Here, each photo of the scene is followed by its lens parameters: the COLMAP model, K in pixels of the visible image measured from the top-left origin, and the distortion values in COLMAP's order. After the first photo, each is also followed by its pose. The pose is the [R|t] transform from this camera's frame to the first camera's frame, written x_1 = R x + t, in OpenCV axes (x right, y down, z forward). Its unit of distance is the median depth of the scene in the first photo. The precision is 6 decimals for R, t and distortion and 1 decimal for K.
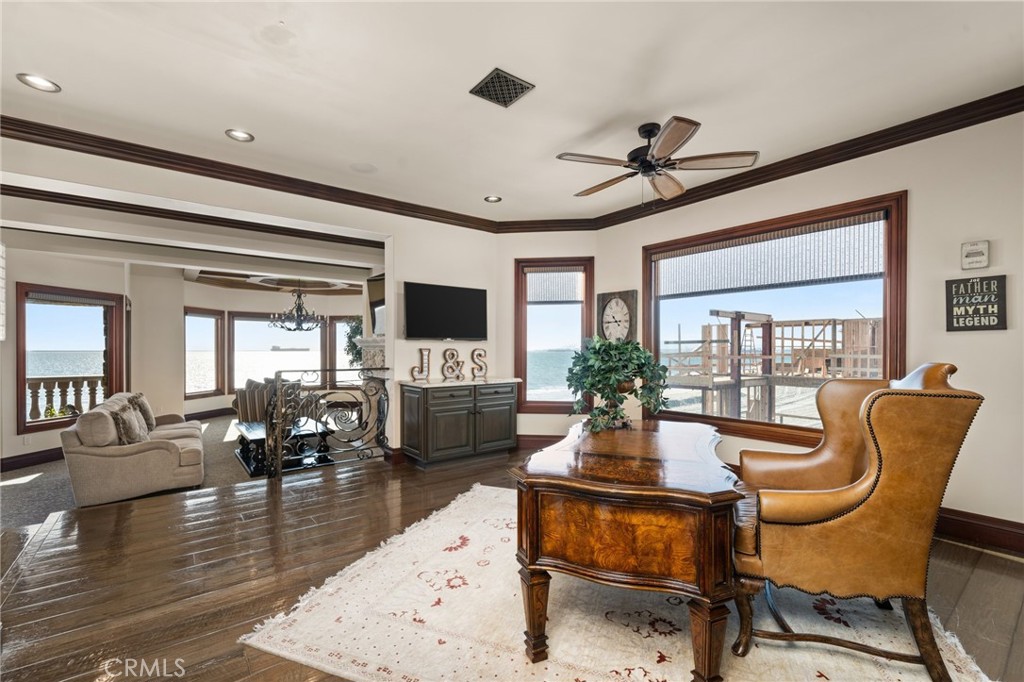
lens RADIAL K [[439.5, 0, 512.7], [0, 439.5, 354.0], [0, 0, 1]] dist [-0.000292, -0.000335]
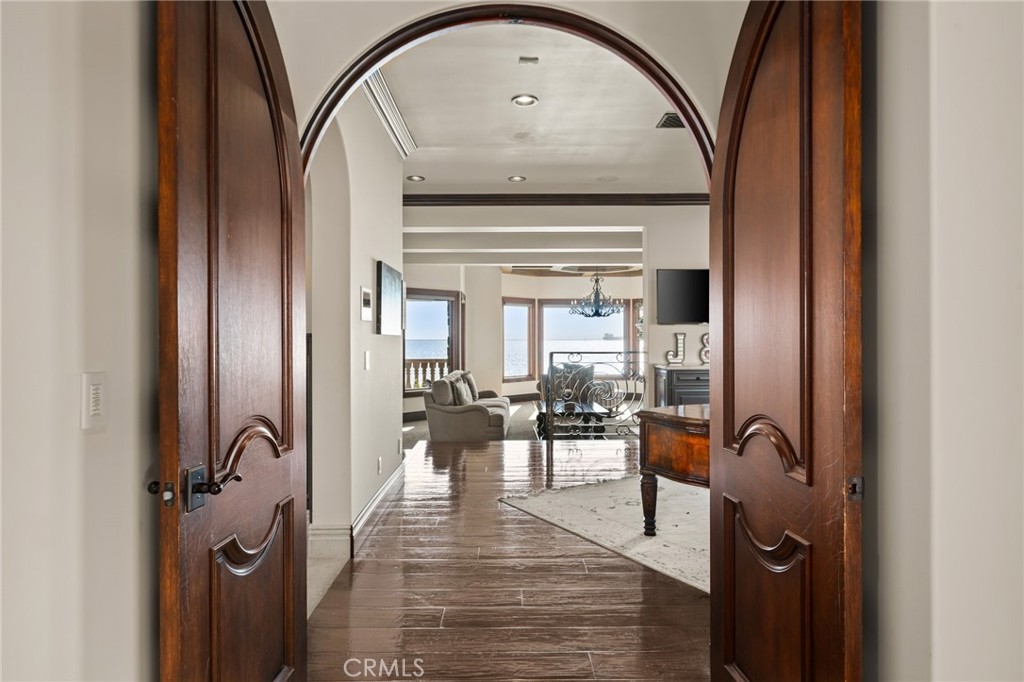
lens RADIAL K [[594.1, 0, 512.0], [0, 594.1, 341.0], [0, 0, 1]] dist [0.000667, 0.000023]
pose [[0.797448, -0.000823, -0.603387, 0.196649], [-0.001469, 0.999993, -0.003305, 0.007112], [0.603386, 0.003522, 0.797441, -0.198363]]
